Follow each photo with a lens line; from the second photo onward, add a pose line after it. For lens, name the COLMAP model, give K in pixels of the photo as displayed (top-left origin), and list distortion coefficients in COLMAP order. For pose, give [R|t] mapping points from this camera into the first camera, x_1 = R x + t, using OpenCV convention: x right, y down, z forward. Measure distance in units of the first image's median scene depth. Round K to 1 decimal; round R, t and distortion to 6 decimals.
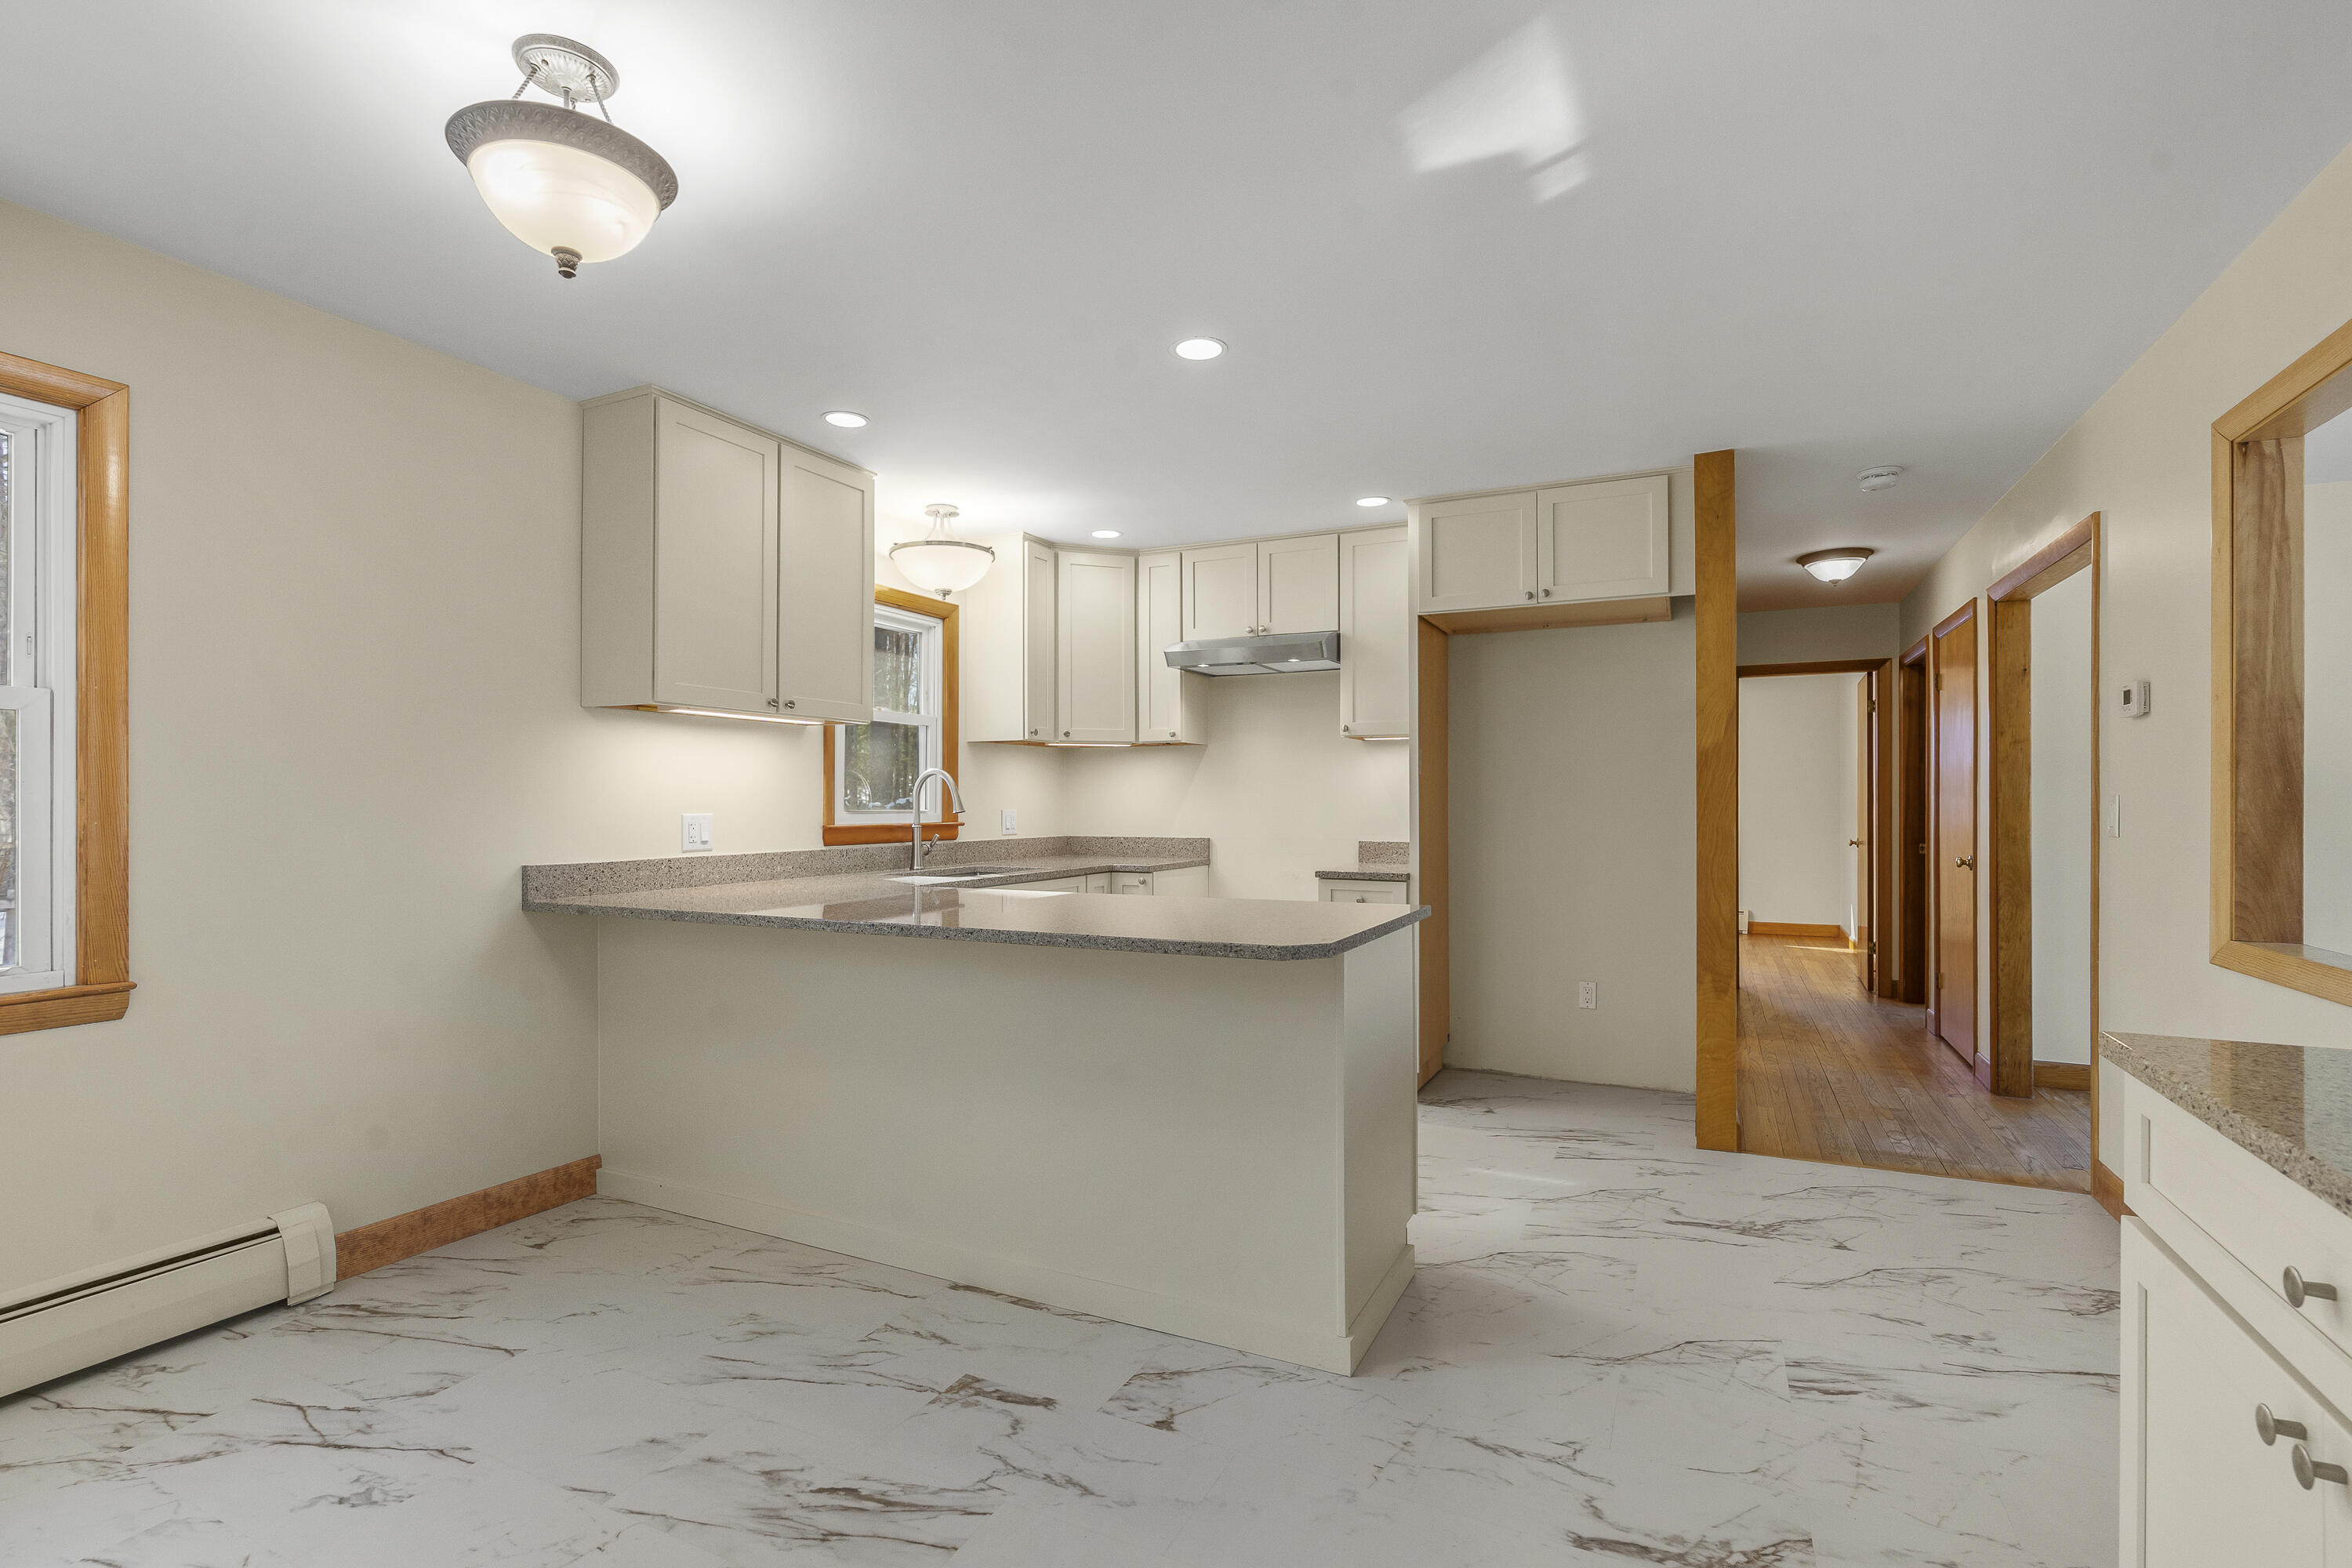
lens RADIAL K [[1081.3, 0, 1175.6], [0, 1081.3, 798.9], [0, 0, 1]] dist [-0.008432, 0.002182]
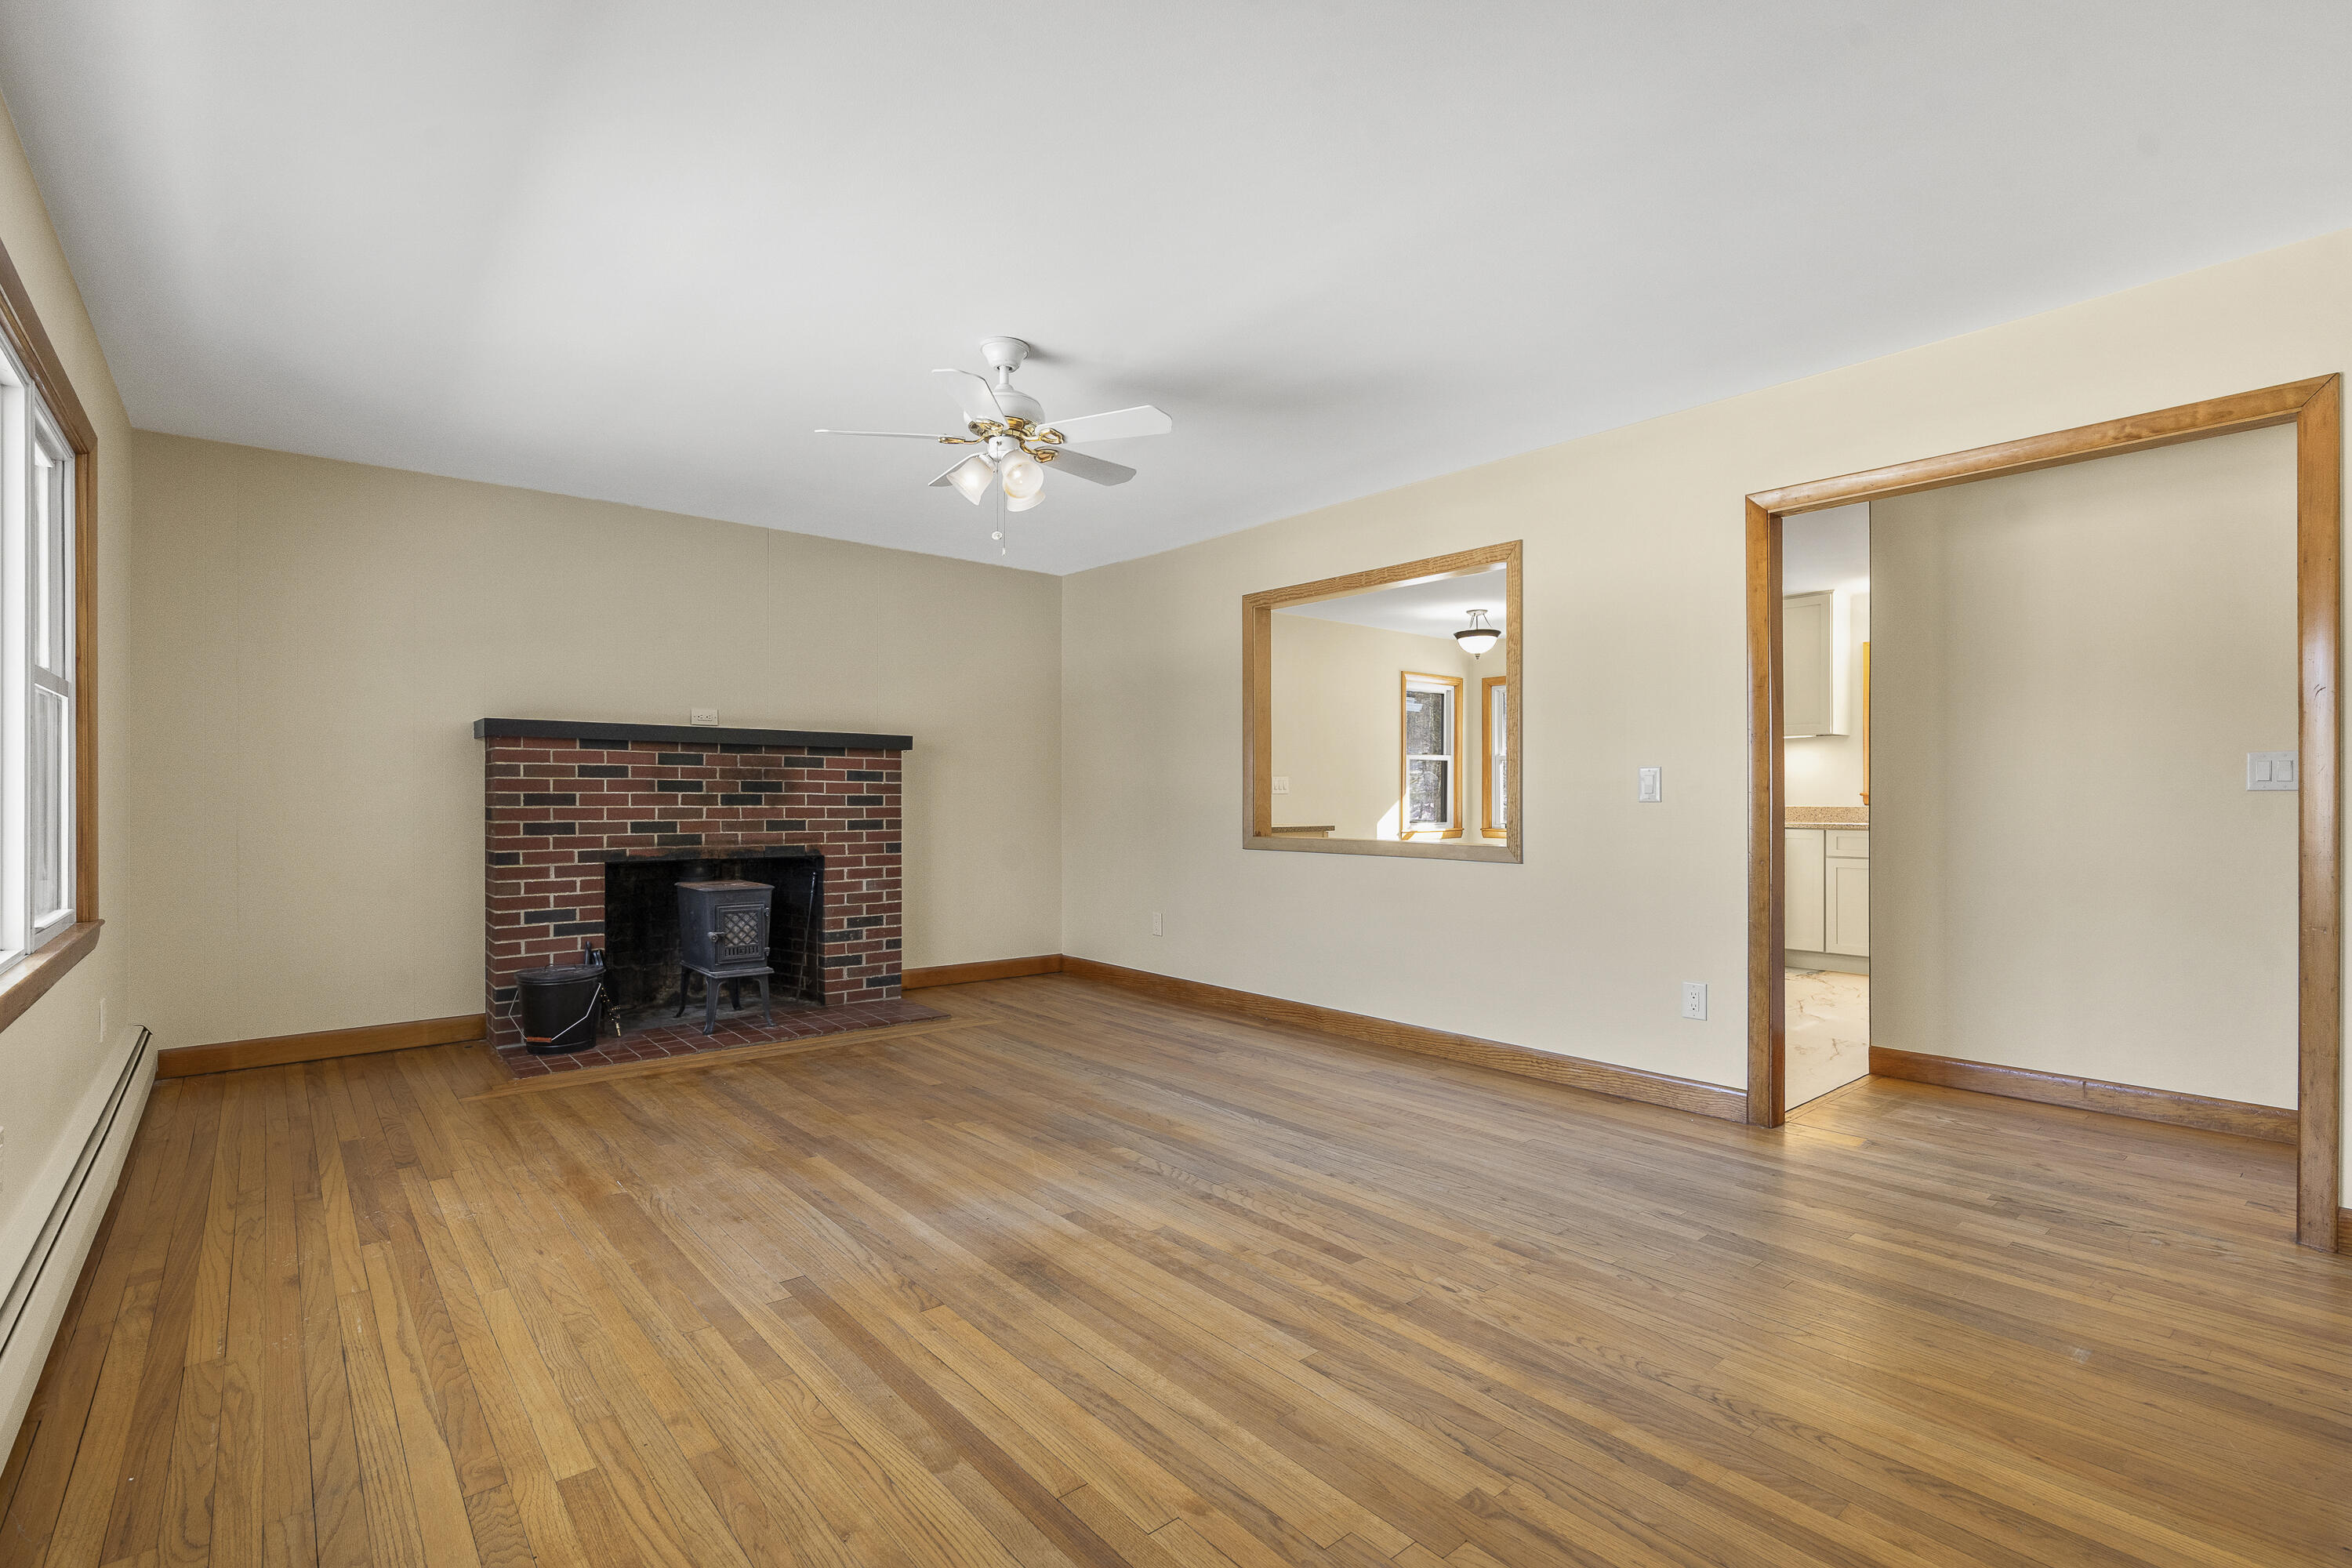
lens RADIAL K [[1081.3, 0, 1189.3], [0, 1081.3, 801.9], [0, 0, 1]] dist [-0.008432, 0.002182]
pose [[-0.388811, 0.003694, -0.921310, 1.698866], [0.002552, 0.999992, 0.002933, 0.031306], [0.921314, -0.001211, -0.388817, 0.708371]]
